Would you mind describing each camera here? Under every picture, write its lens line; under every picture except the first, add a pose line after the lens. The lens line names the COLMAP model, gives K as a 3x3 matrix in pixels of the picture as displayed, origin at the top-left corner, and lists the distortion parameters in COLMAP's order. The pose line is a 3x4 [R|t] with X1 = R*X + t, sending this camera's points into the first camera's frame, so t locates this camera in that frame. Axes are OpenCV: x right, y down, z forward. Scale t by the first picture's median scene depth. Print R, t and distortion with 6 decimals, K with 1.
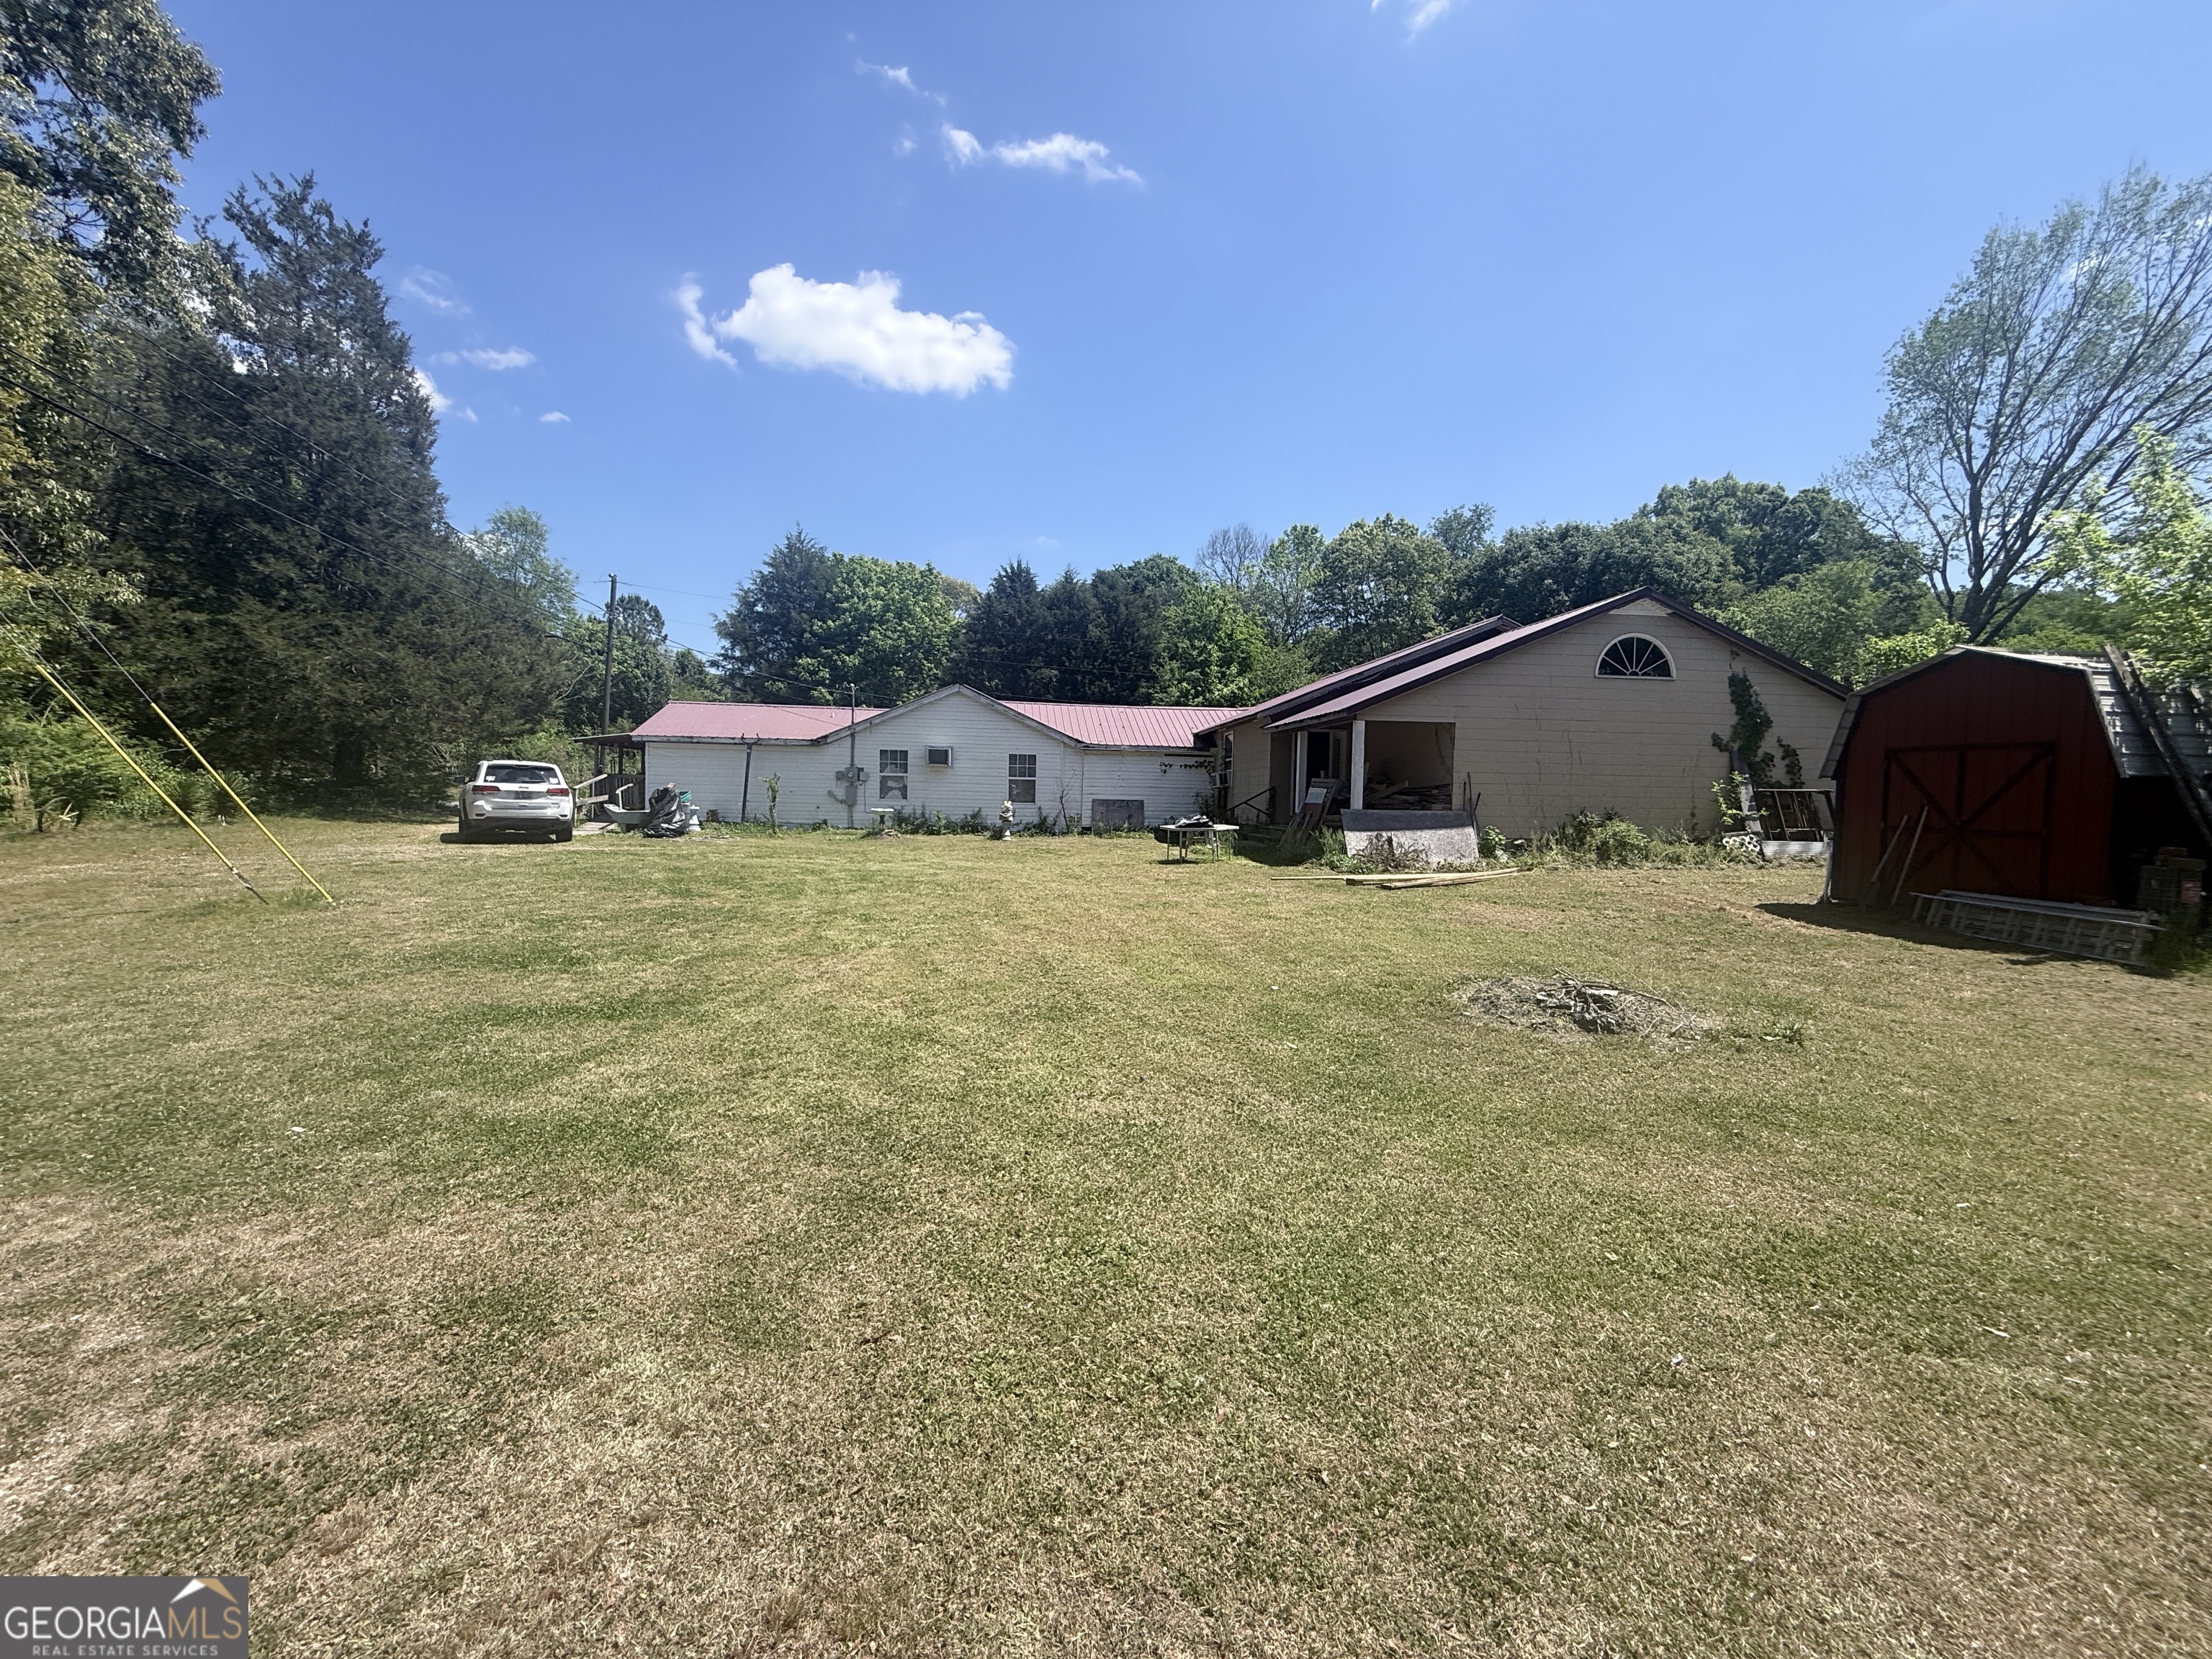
lens RADIAL K [[883.4, 0, 1106.0], [0, 883.4, 829.5], [0, 0, 1]] dist [-0.000267, 0.000011]
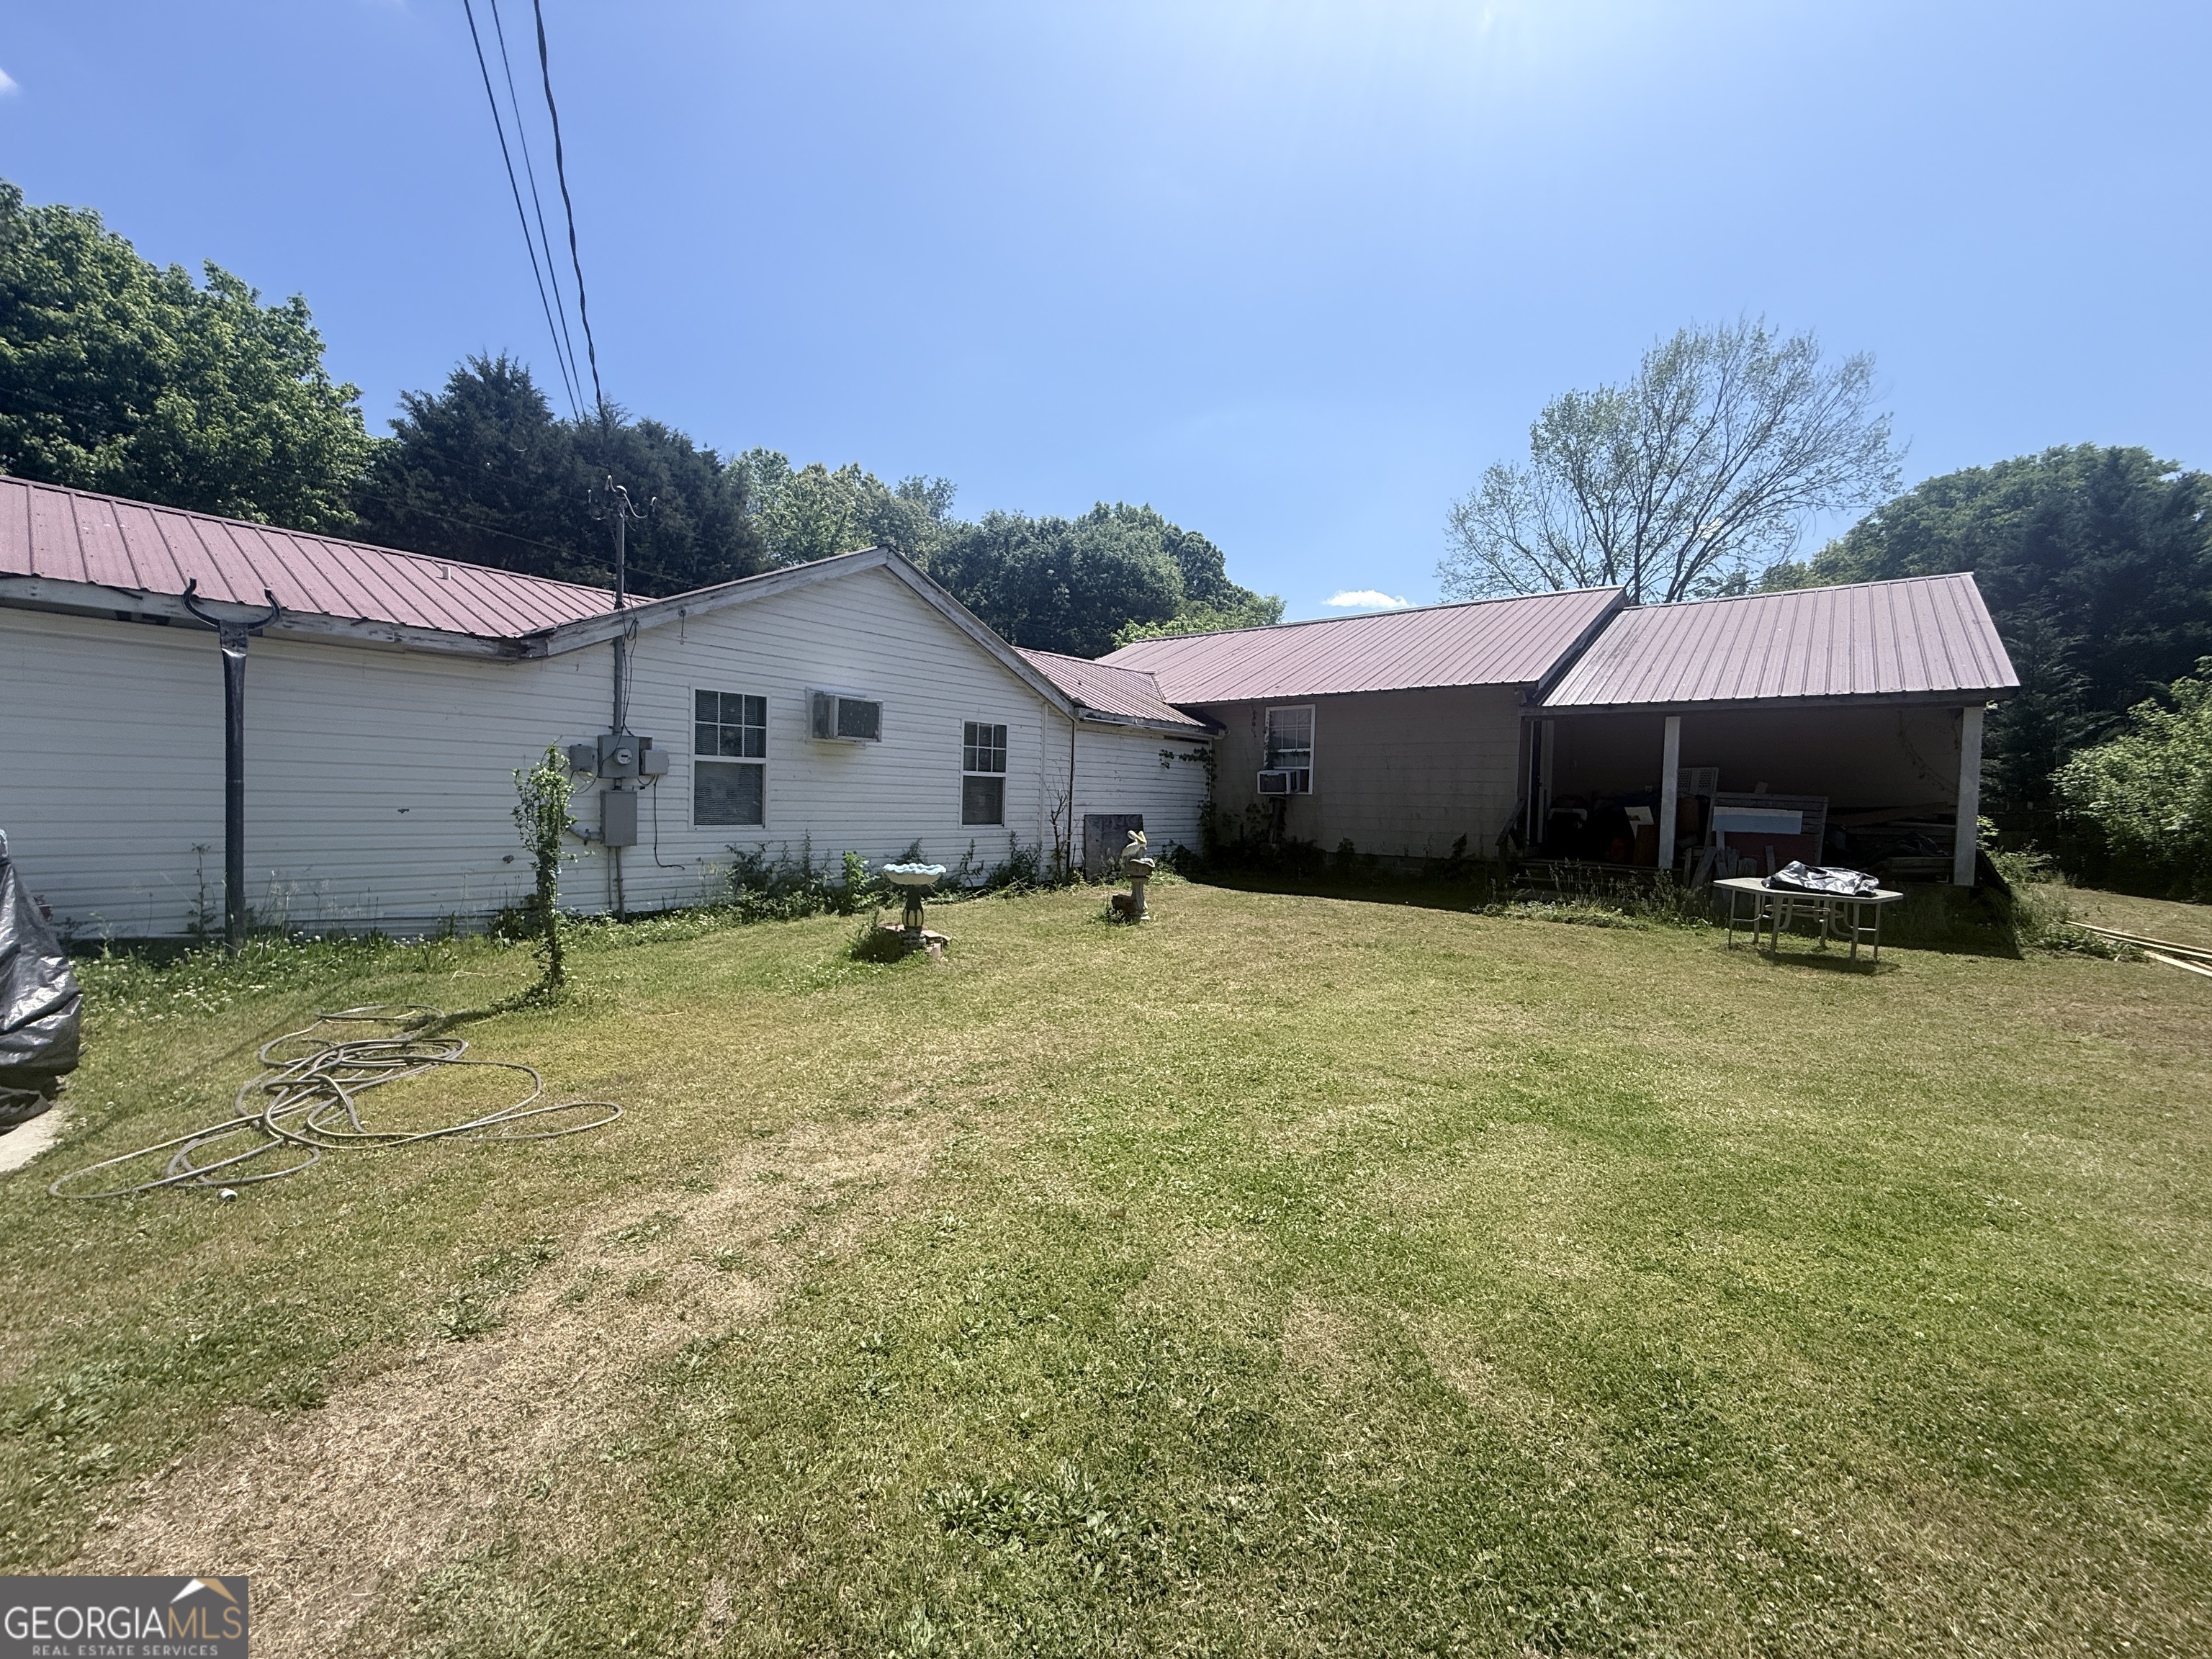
lens RADIAL K [[883.4, 0, 1106.0], [0, 883.4, 829.5], [0, 0, 1]] dist [-0.000267, 0.000011]
pose [[0.717815, -0.028814, 0.695637, -0.380050], [0.016897, 0.999570, 0.023968, -0.038372], [-0.696028, -0.005450, 0.717993, 0.613642]]
